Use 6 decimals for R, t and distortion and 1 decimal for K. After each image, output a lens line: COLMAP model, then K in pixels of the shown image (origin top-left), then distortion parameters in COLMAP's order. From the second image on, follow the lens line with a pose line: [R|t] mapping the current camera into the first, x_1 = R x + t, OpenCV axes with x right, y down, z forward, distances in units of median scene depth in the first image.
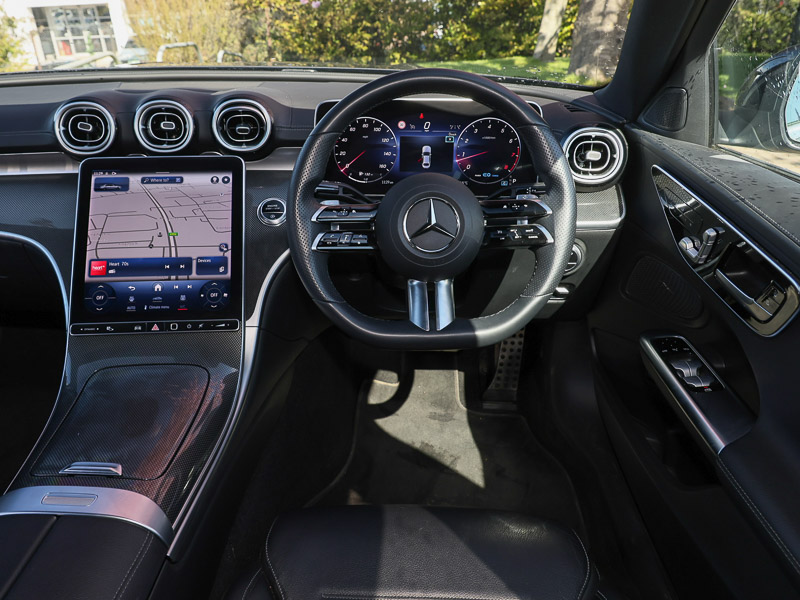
lens RADIAL K [[690.1, 0, 400.0], [0, 690.1, 300.0], [0, 0, 1]] dist [0.014681, 0.009835]
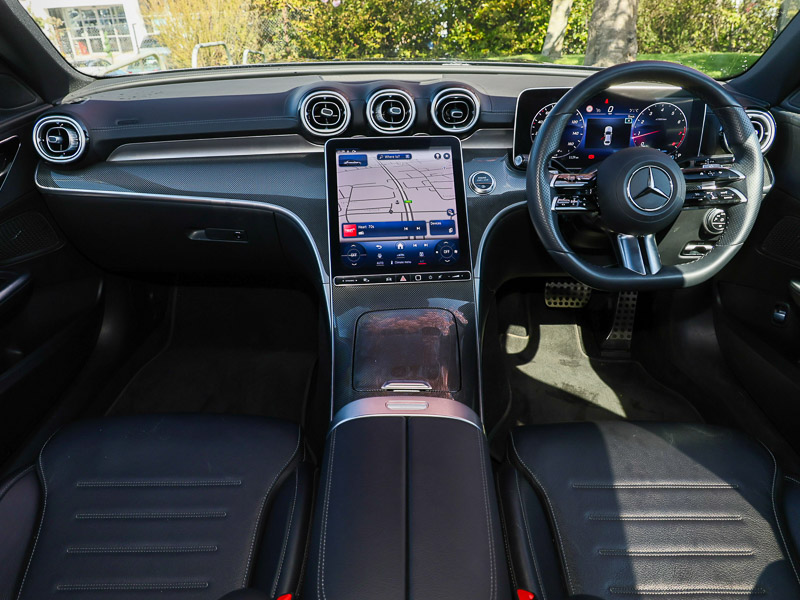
lens RADIAL K [[656.3, 0, 400.0], [0, 656.3, 300.0], [0, 0, 1]] dist [0.006265, 0.000495]
pose [[0.998974, -0.016833, 0.042033, -0.376935], [0.016053, 0.999694, 0.018806, 0.051104], [-0.042336, -0.018112, 0.998939, -0.130903]]
